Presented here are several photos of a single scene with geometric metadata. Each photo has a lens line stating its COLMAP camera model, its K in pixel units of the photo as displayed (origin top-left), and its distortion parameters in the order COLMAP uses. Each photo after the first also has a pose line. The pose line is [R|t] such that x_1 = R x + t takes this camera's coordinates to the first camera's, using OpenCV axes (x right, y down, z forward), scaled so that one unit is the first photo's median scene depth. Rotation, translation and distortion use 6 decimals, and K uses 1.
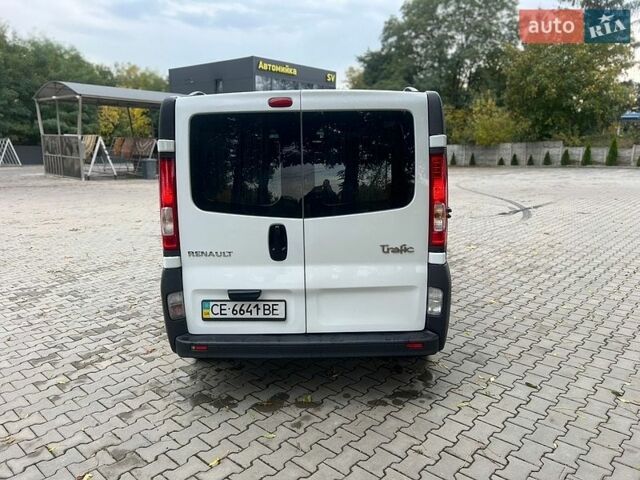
lens RADIAL K [[486.2, 0, 321.7], [0, 486.2, 241.0], [0, 0, 1]] dist [0.012079, -0.008257]
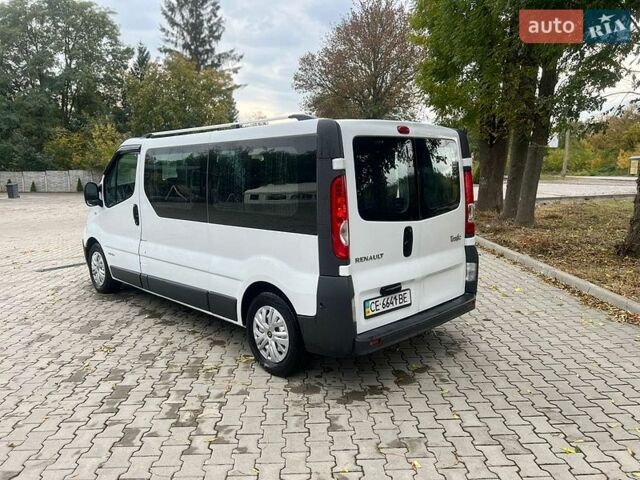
lens RADIAL K [[486.2, 0, 321.7], [0, 486.2, 241.0], [0, 0, 1]] dist [0.012079, -0.008257]
pose [[0.702408, -0.098502, 0.704926, -1.056739], [0.135509, 0.990770, 0.003419, -0.030616], [-0.698756, 0.093123, 0.709273, 0.259892]]
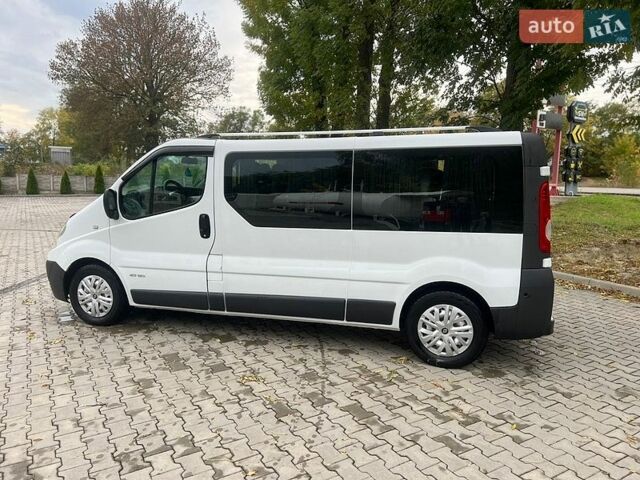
lens RADIAL K [[486.2, 0, 321.7], [0, 486.2, 241.0], [0, 0, 1]] dist [0.012079, -0.008257]
pose [[0.280133, -0.124748, 0.951821, -1.603554], [0.180057, 0.980751, 0.075546, -0.202331], [-0.942924, 0.150219, 0.297202, 1.117809]]
